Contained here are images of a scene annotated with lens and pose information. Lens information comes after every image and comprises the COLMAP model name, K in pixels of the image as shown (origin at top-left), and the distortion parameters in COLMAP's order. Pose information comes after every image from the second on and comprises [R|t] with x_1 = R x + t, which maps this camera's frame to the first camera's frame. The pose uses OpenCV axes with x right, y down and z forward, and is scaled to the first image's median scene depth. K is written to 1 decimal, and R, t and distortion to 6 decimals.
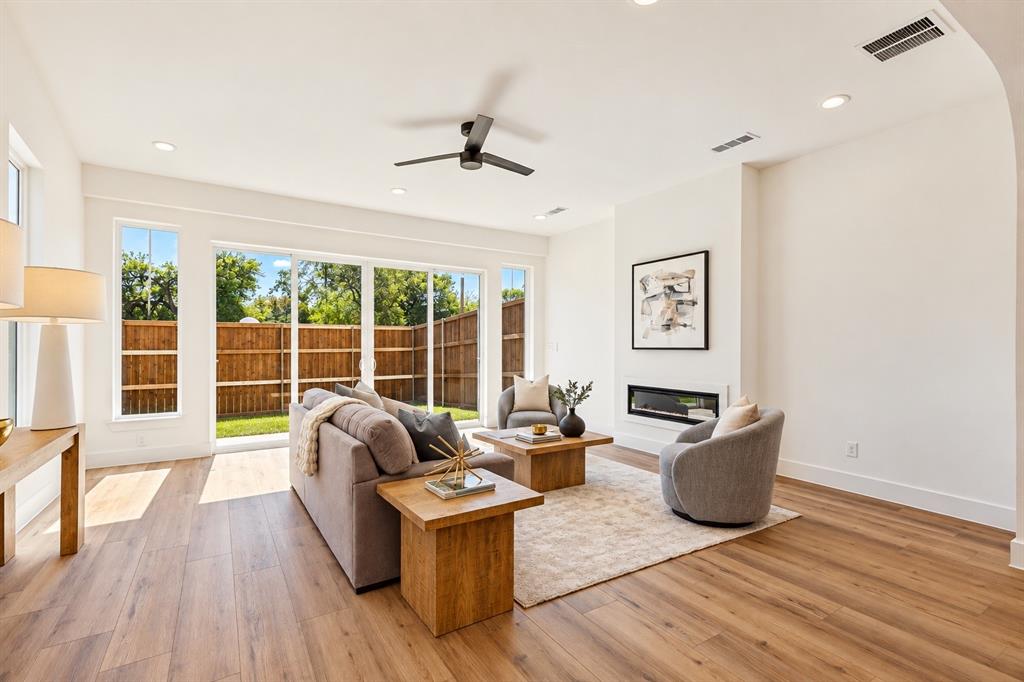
lens RADIAL K [[464.8, 0, 511.3], [0, 464.8, 346.3], [0, 0, 1]] dist [-0.000696, -0.000094]
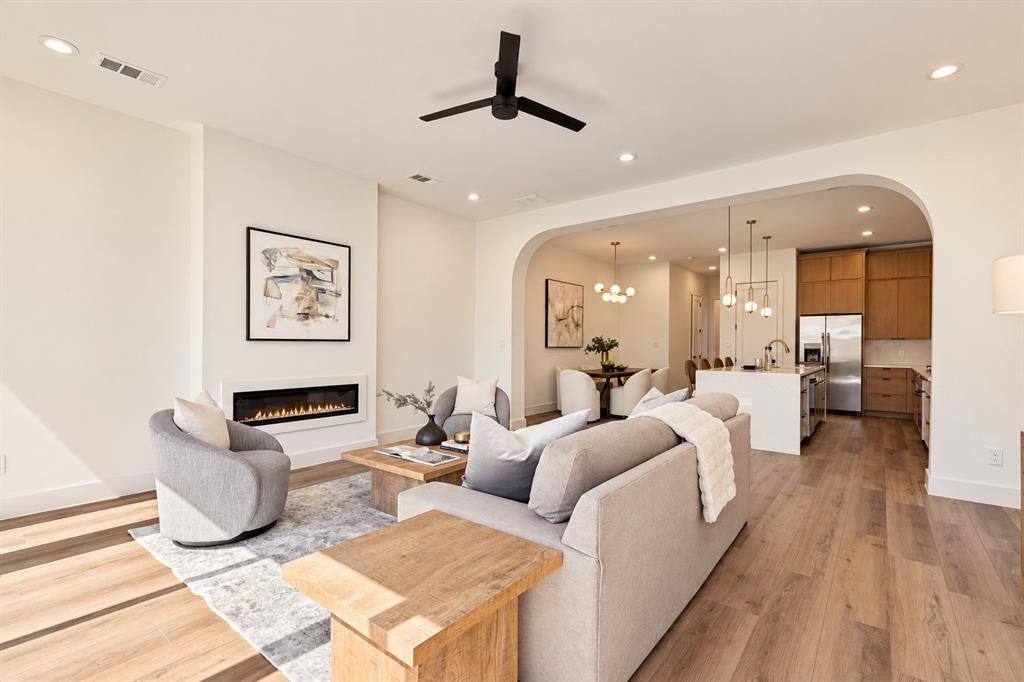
lens RADIAL K [[464.8, 0, 513.3], [0, 464.8, 342.1], [0, 0, 1]] dist [-0.000696, -0.000094]
pose [[-0.328939, 0.004181, 0.944342, -0.629658], [-0.004631, 0.999971, -0.006041, 0.011519], [-0.944340, -0.006361, -0.328910, 0.928541]]
